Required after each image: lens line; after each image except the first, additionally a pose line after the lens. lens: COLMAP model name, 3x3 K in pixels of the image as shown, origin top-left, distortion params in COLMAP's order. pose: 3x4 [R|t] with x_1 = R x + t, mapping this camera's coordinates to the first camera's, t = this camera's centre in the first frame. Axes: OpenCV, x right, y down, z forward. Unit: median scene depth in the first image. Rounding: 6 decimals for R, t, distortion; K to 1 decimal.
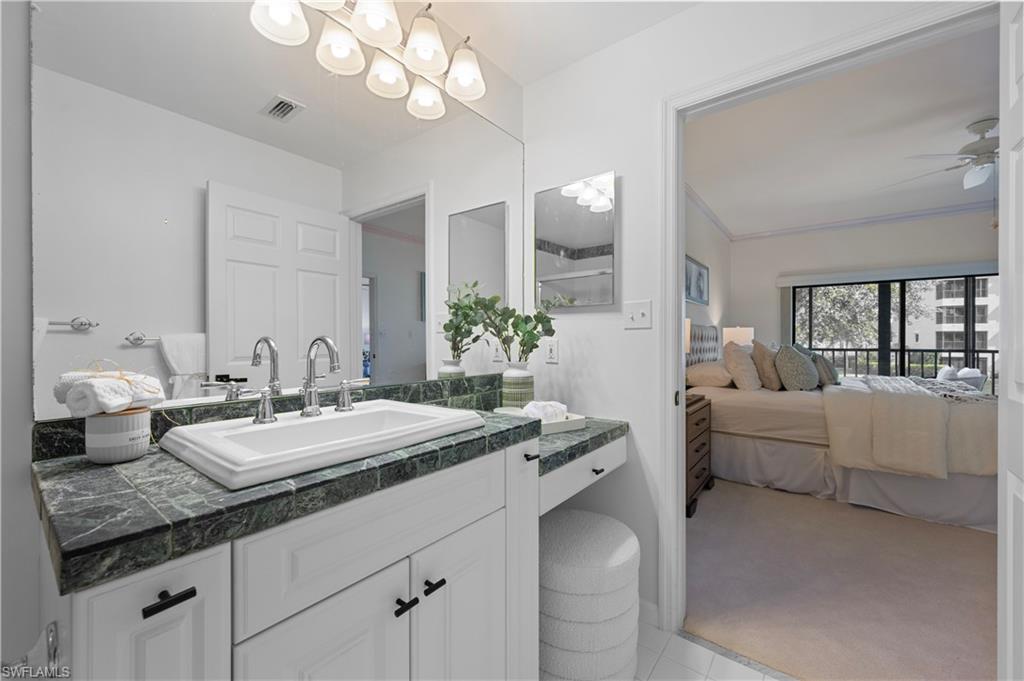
lens RADIAL K [[404.8, 0, 512.0], [0, 404.8, 340.5], [0, 0, 1]] dist [-0.000520, -0.000244]
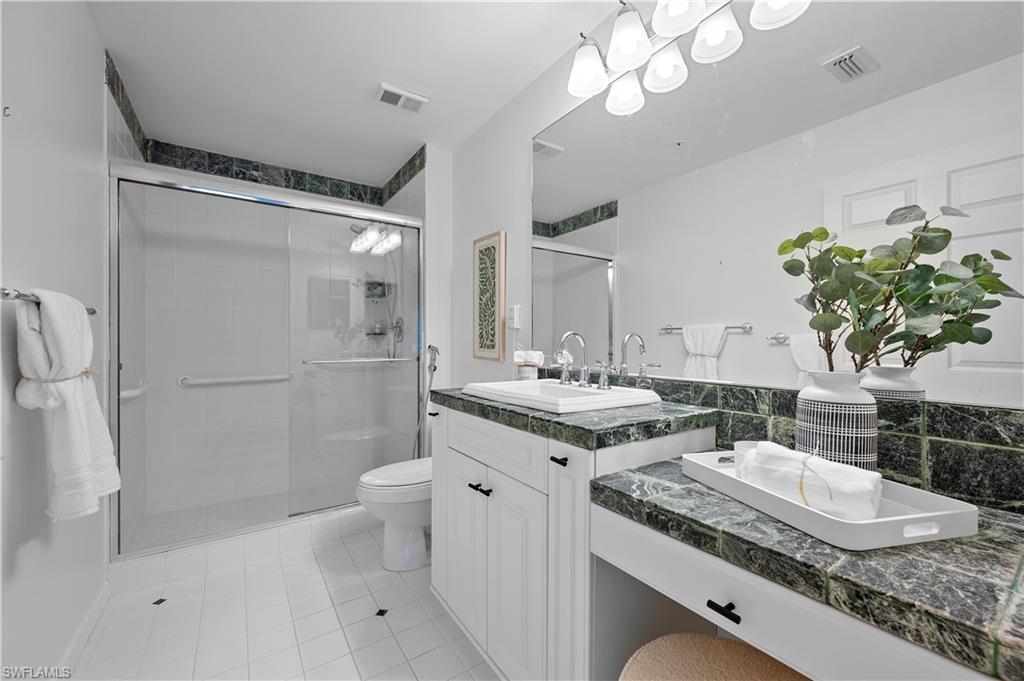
lens RADIAL K [[398.5, 0, 510.1], [0, 398.5, 345.9], [0, 0, 1]] dist [-0.001036, -0.000200]
pose [[-0.307420, 0.005431, -0.951558, 0.940708], [-0.001866, 0.999978, 0.006310, 0.030801], [0.951572, 0.003715, -0.307403, 1.197782]]
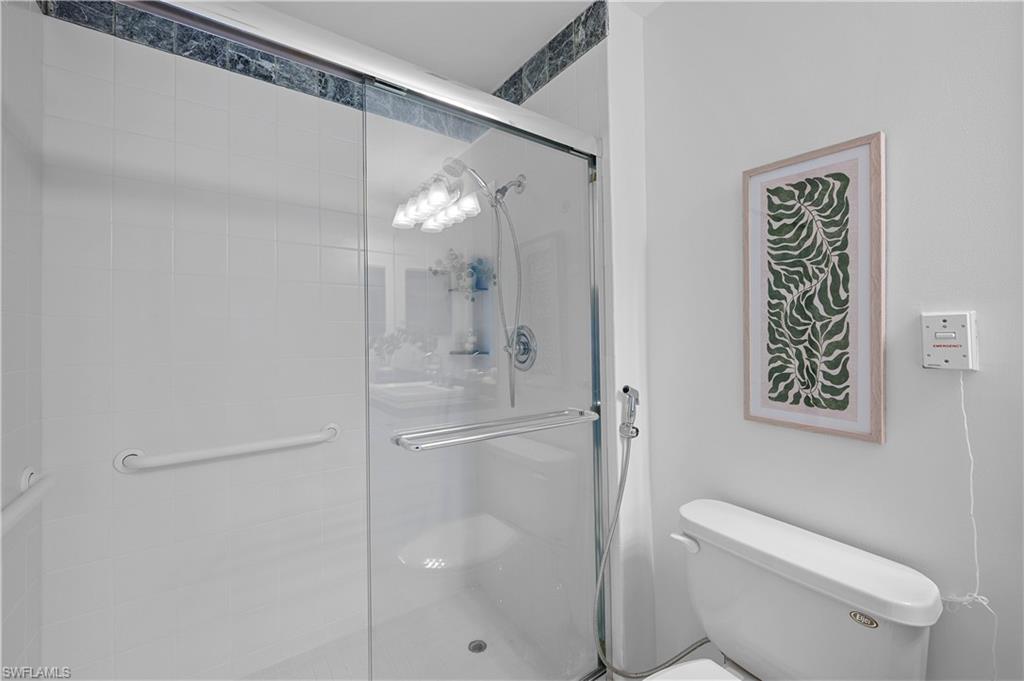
lens RADIAL K [[406.5, 0, 513.7], [0, 406.5, 341.5], [0, 0, 1]] dist [-0.000142, 0.000154]
pose [[-0.288233, 0.006666, -0.957537, 0.421683], [0.000575, 0.999977, 0.006789, -0.049465], [0.957560, 0.001406, -0.288230, 0.493336]]
